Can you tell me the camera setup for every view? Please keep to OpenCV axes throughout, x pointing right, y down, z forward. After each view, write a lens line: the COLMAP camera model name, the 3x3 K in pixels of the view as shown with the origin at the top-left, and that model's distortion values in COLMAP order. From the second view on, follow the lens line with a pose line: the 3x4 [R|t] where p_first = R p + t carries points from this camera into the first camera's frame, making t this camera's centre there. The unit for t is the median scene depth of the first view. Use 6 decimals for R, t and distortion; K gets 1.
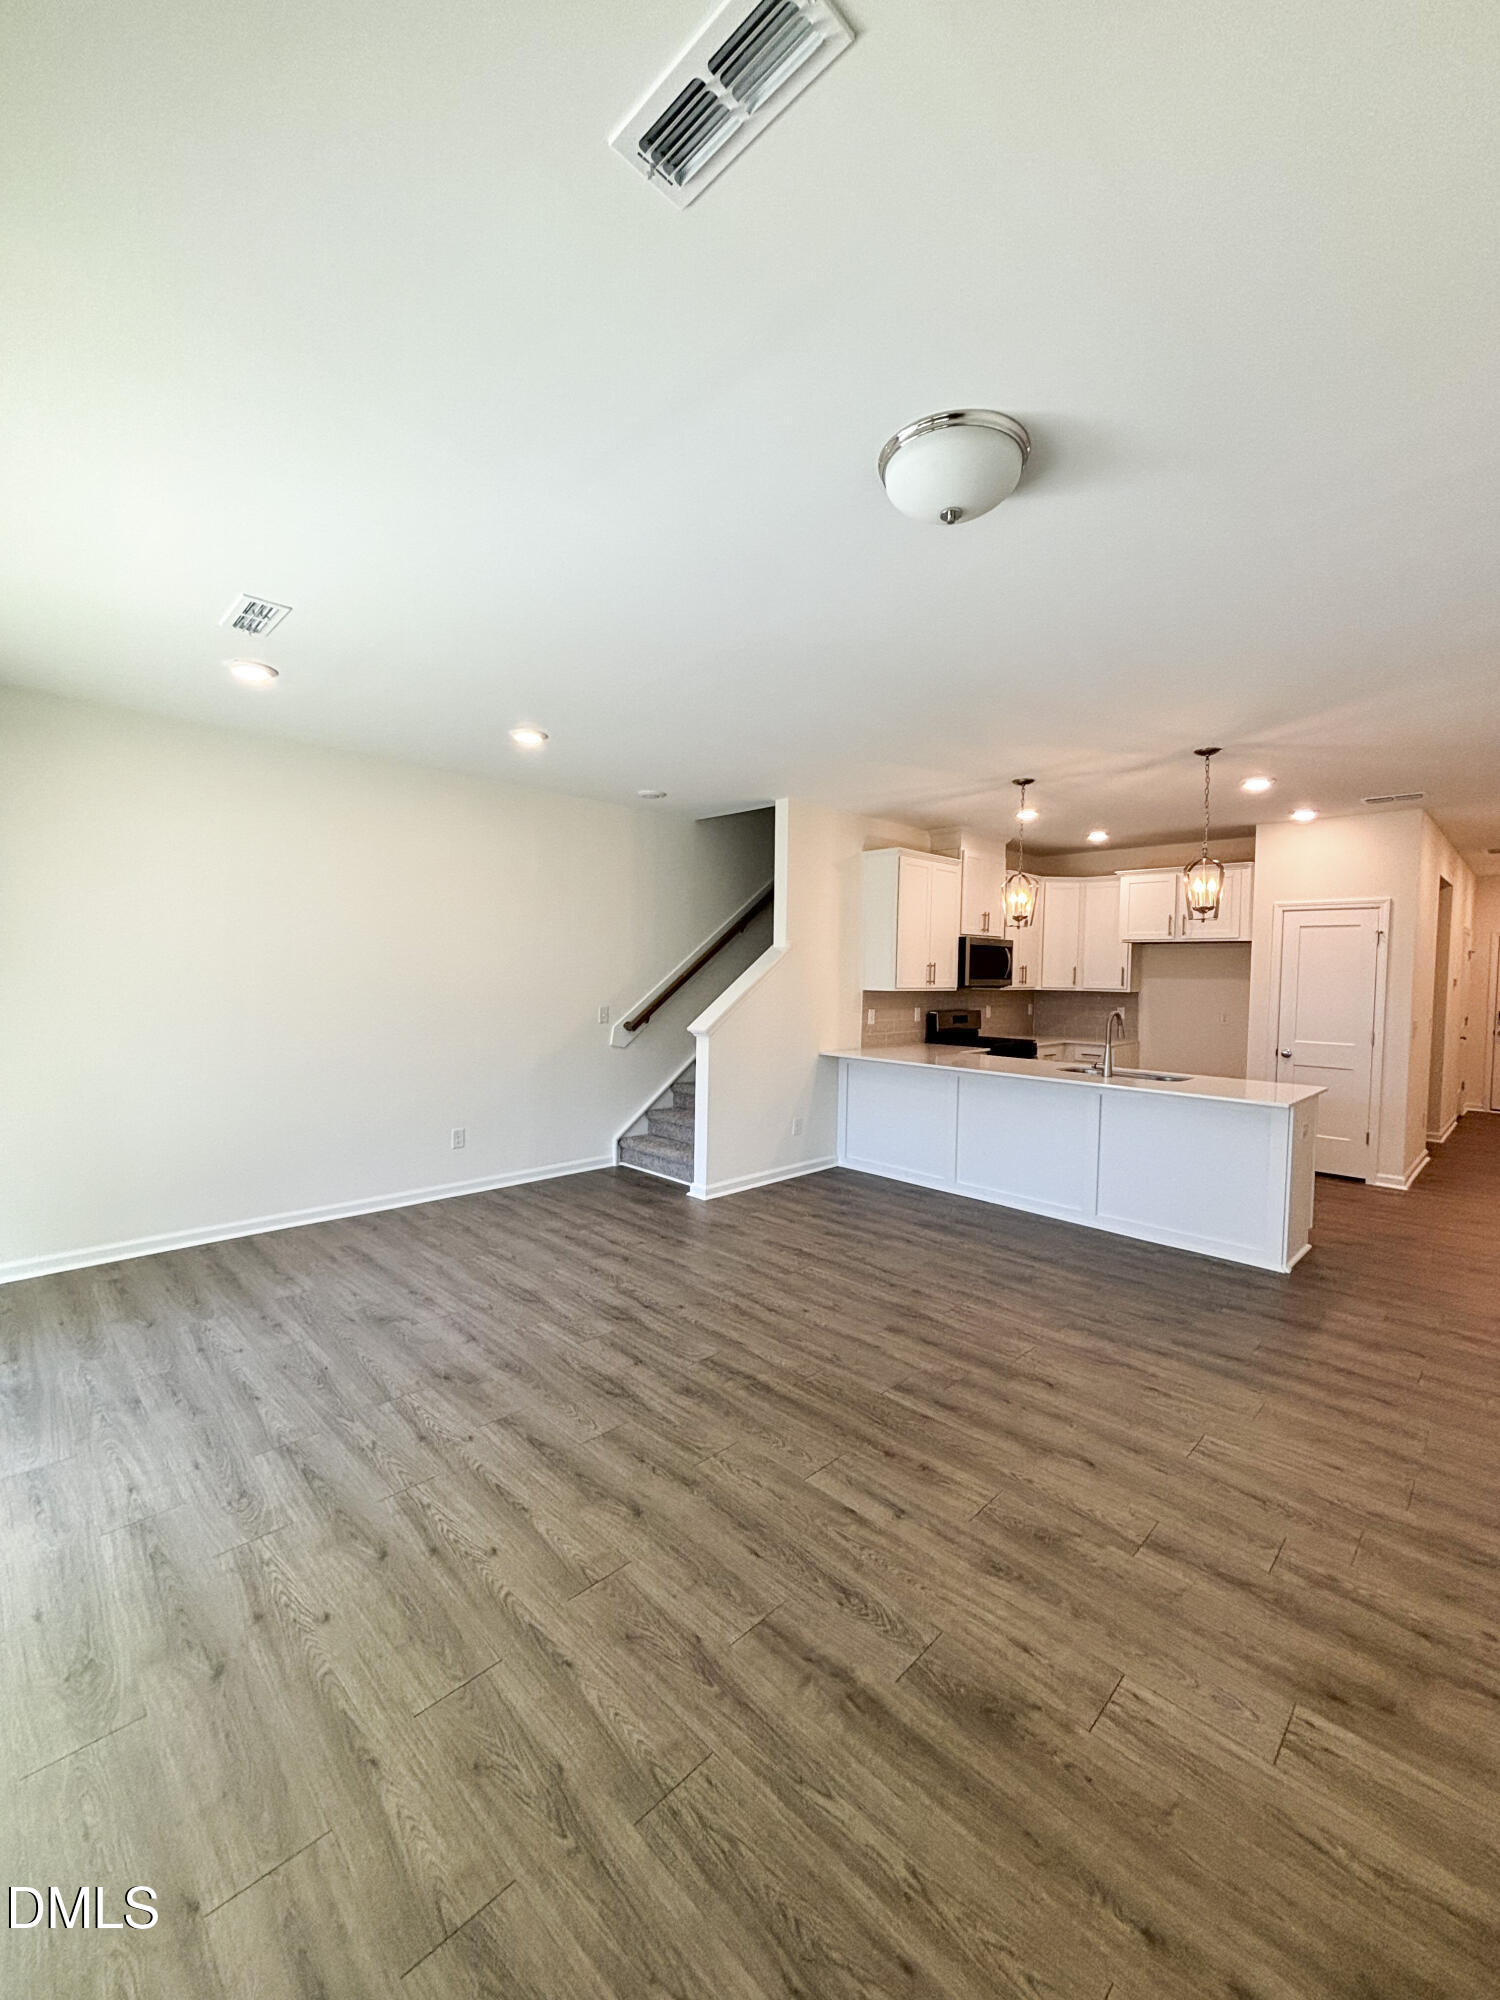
lens RADIAL K [[809.2, 0, 748.4], [0, 809.2, 1004.4], [0, 0, 1]] dist [-0.003421, -0.000583]
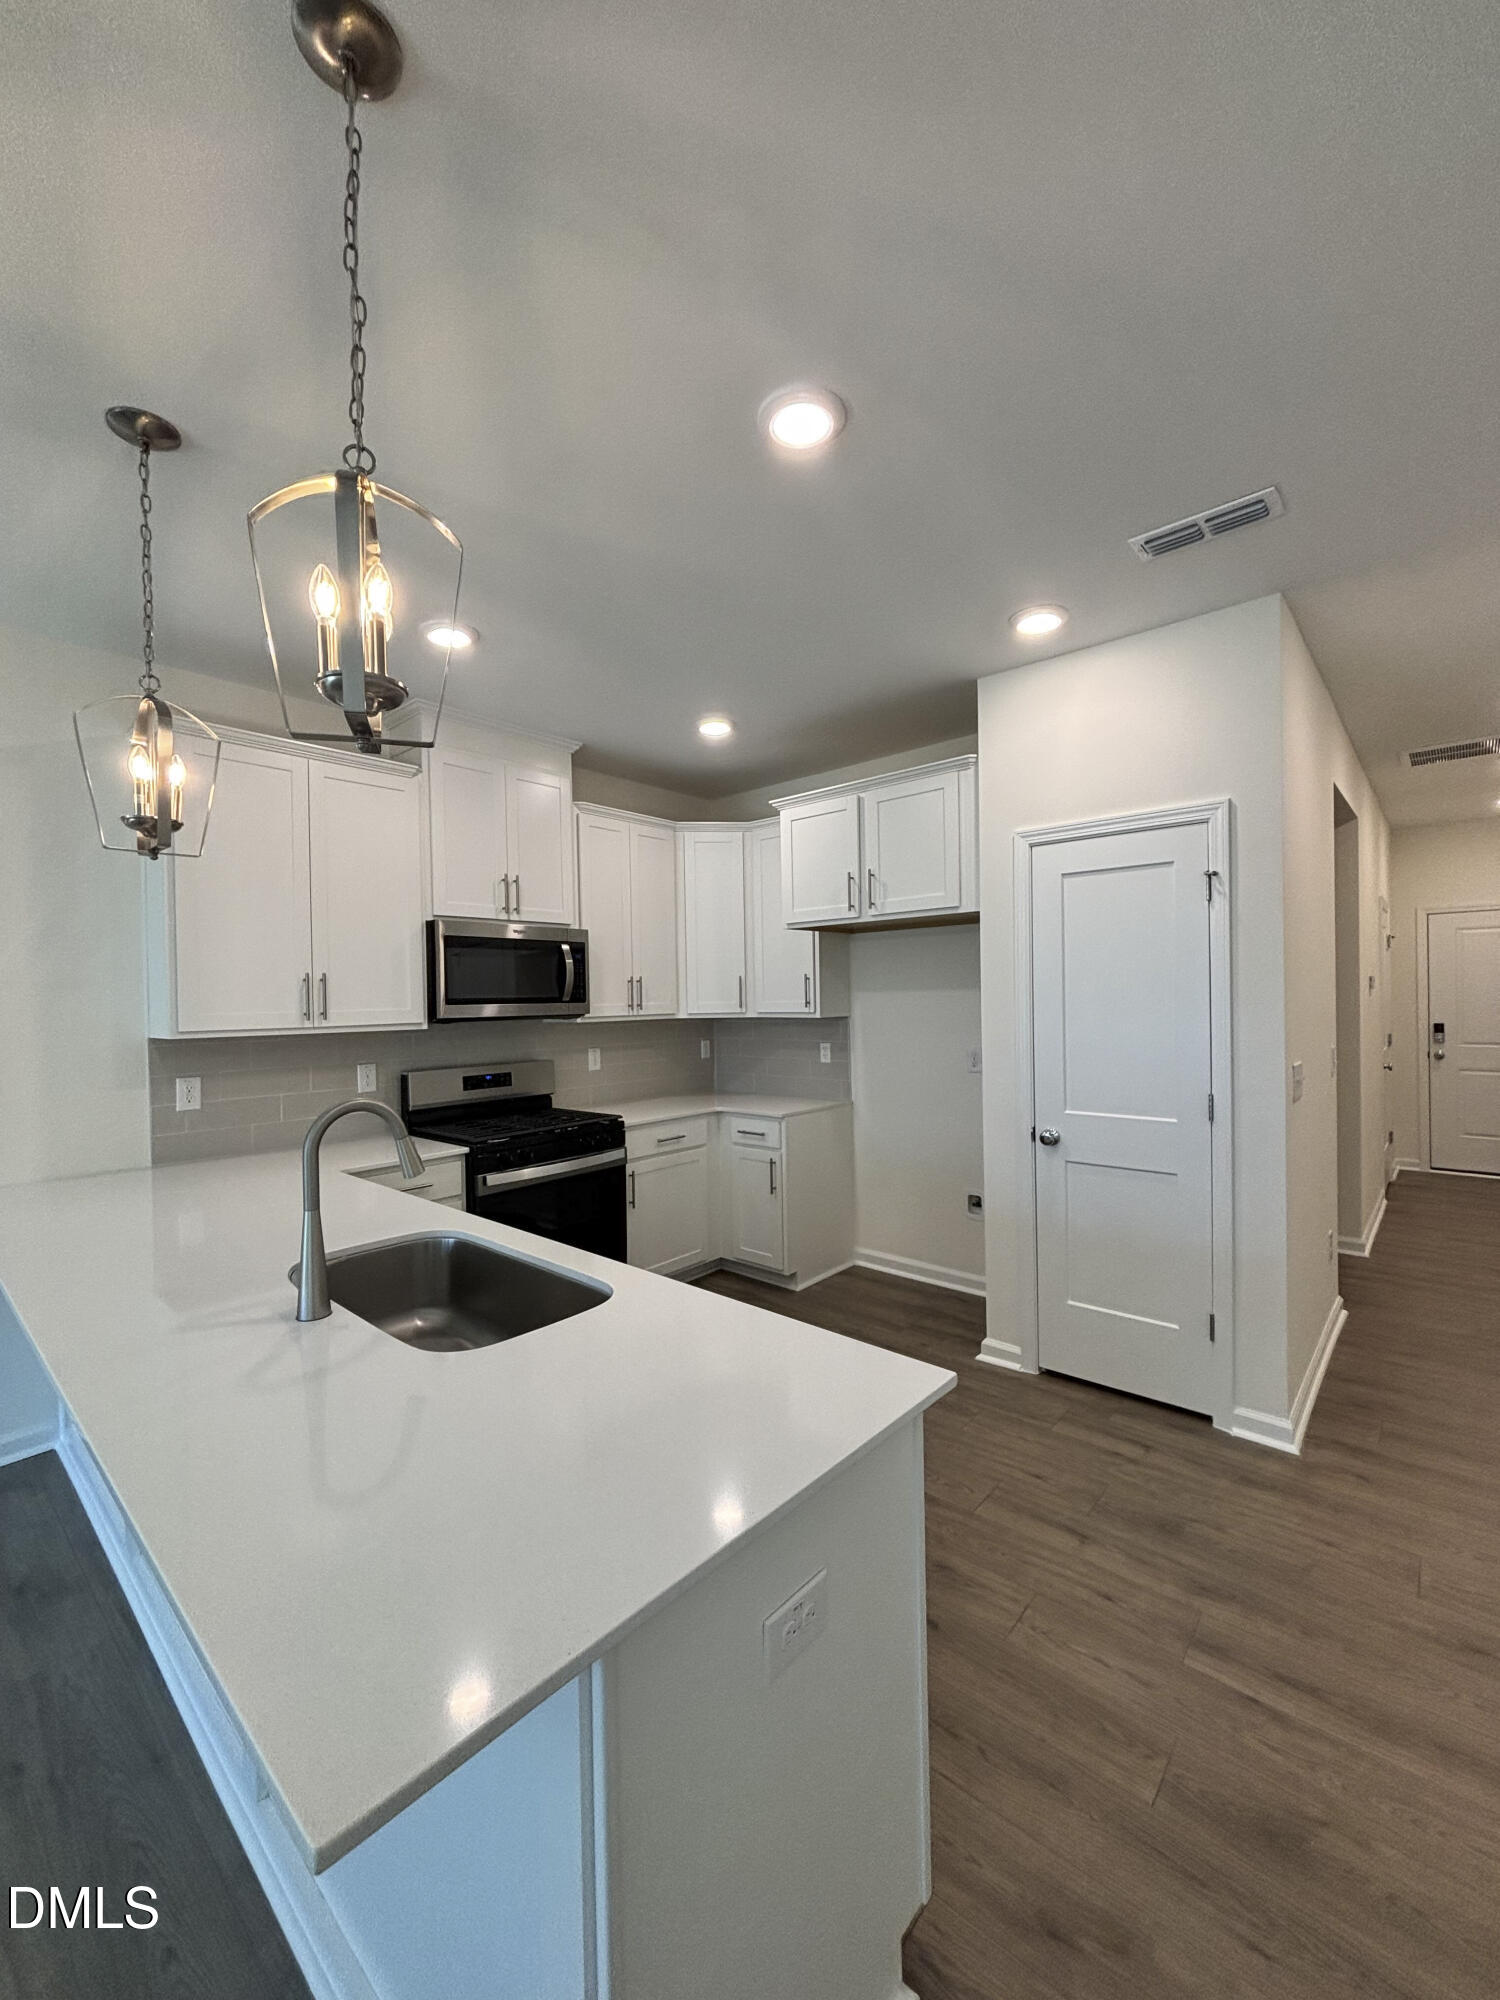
lens RADIAL K [[810.2, 0, 750.0], [0, 810.2, 1000.0], [0, 0, 1]] dist [-0.001739, -0.000412]
pose [[0.997059, -0.034458, 0.068451, 0.423742], [0.036787, 0.998776, -0.033060, -0.011064], [-0.067228, 0.035481, 0.997107, 0.489066]]
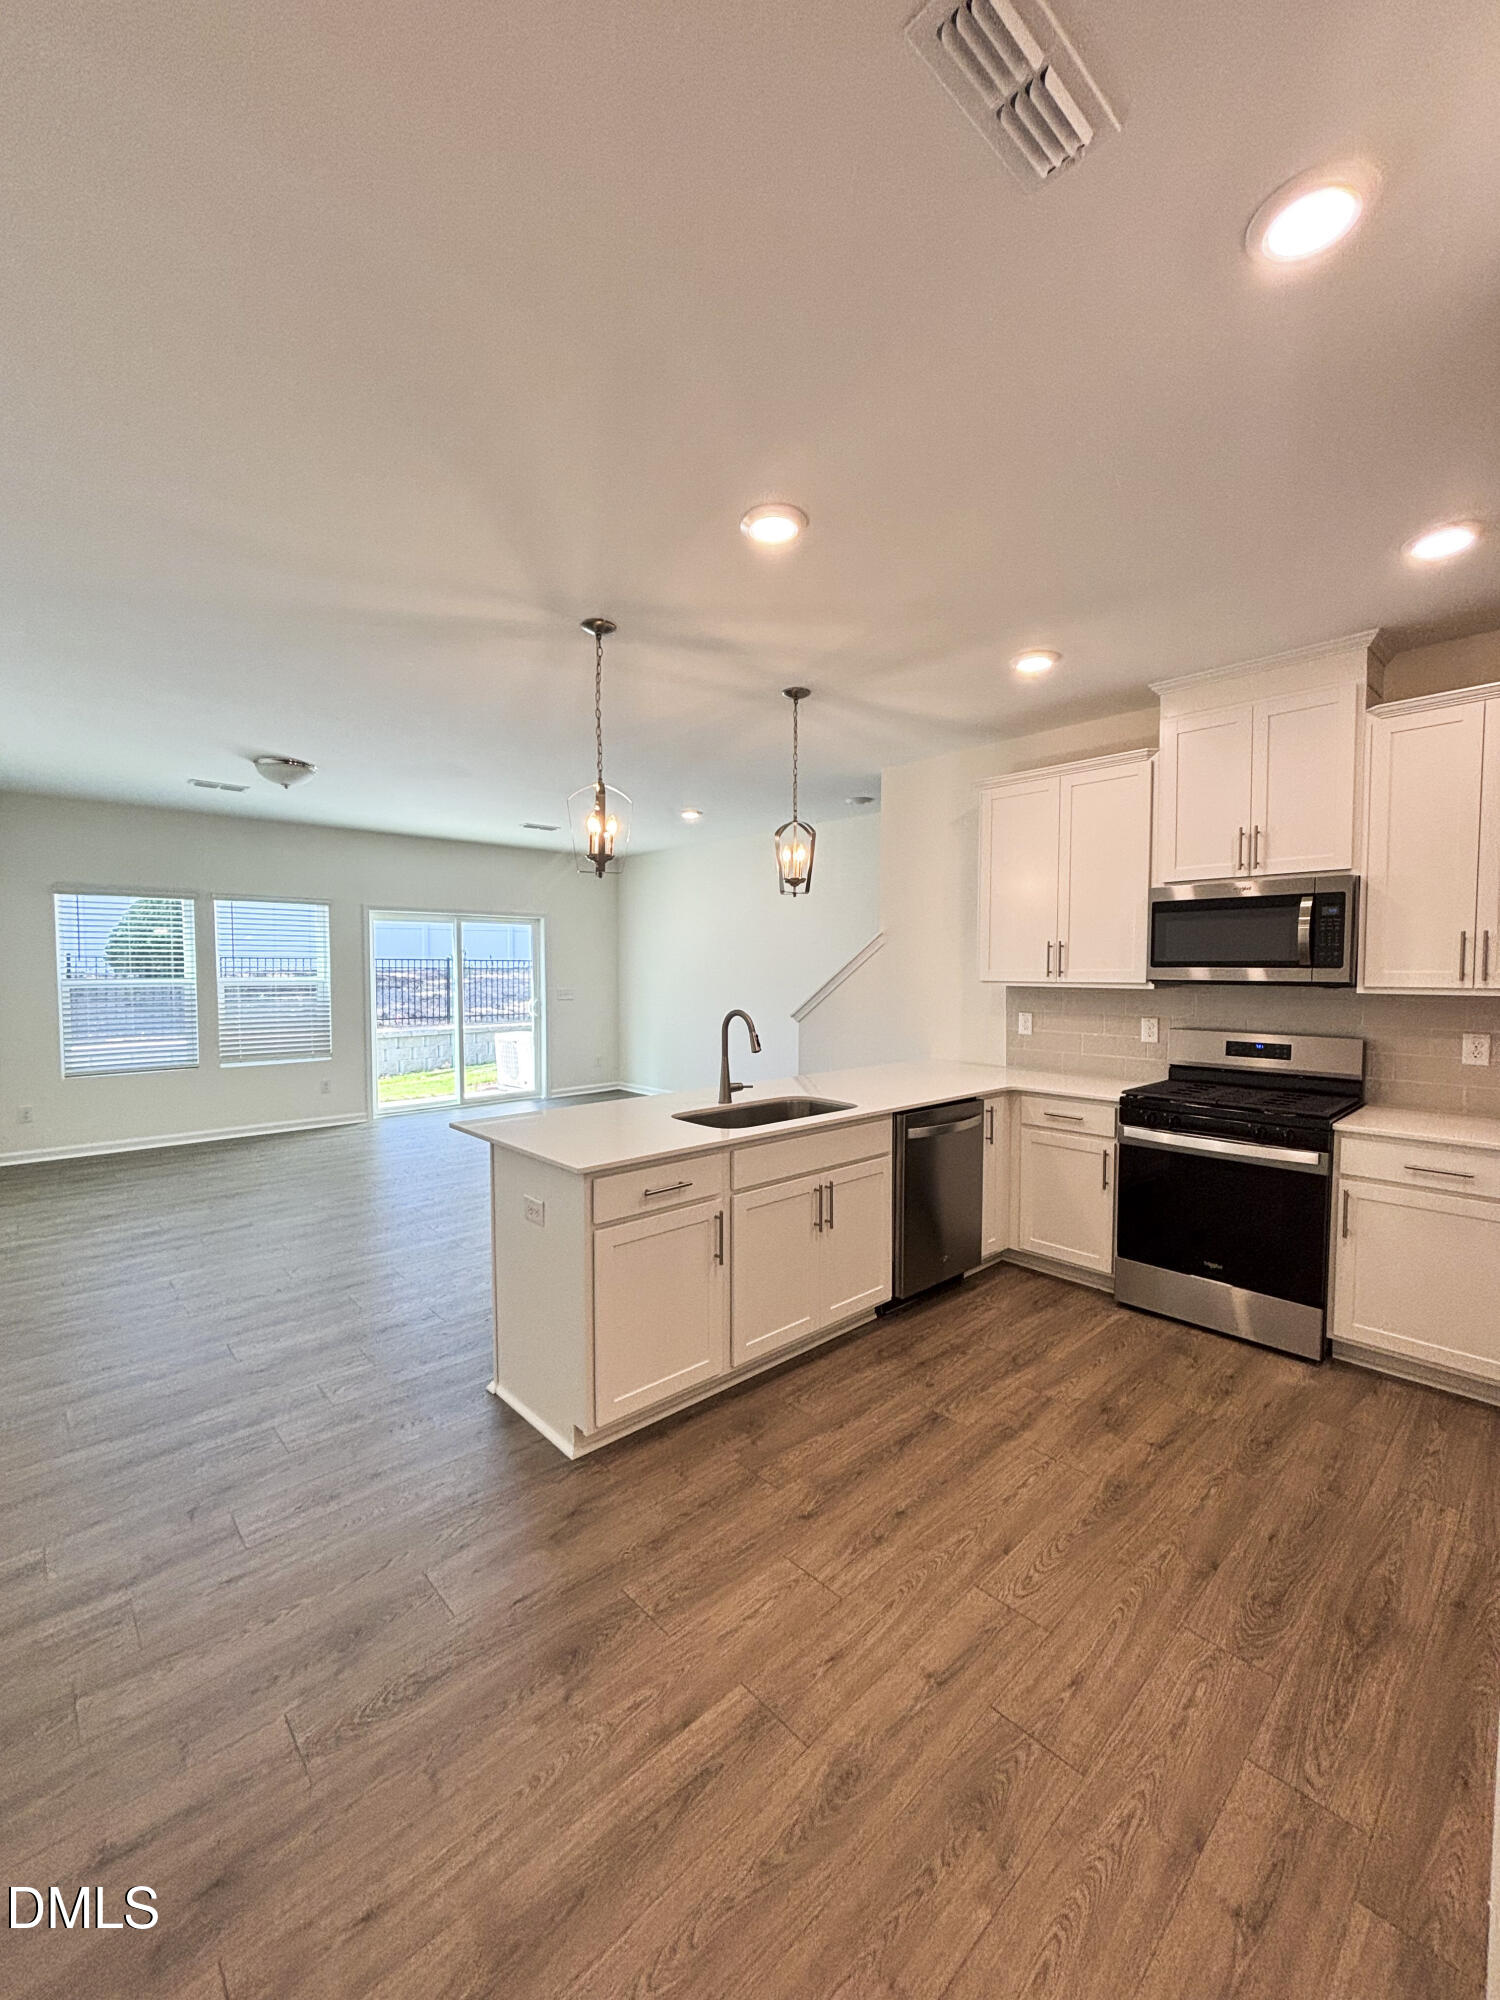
lens RADIAL K [[809.2, 0, 748.4], [0, 809.2, 1004.4], [0, 0, 1]] dist [-0.003421, -0.000583]
pose [[-0.039450, 0.034109, -0.998639, 0.813905], [-0.036310, 0.998708, 0.035546, -0.016422], [0.998562, 0.037663, -0.038160, 0.753158]]
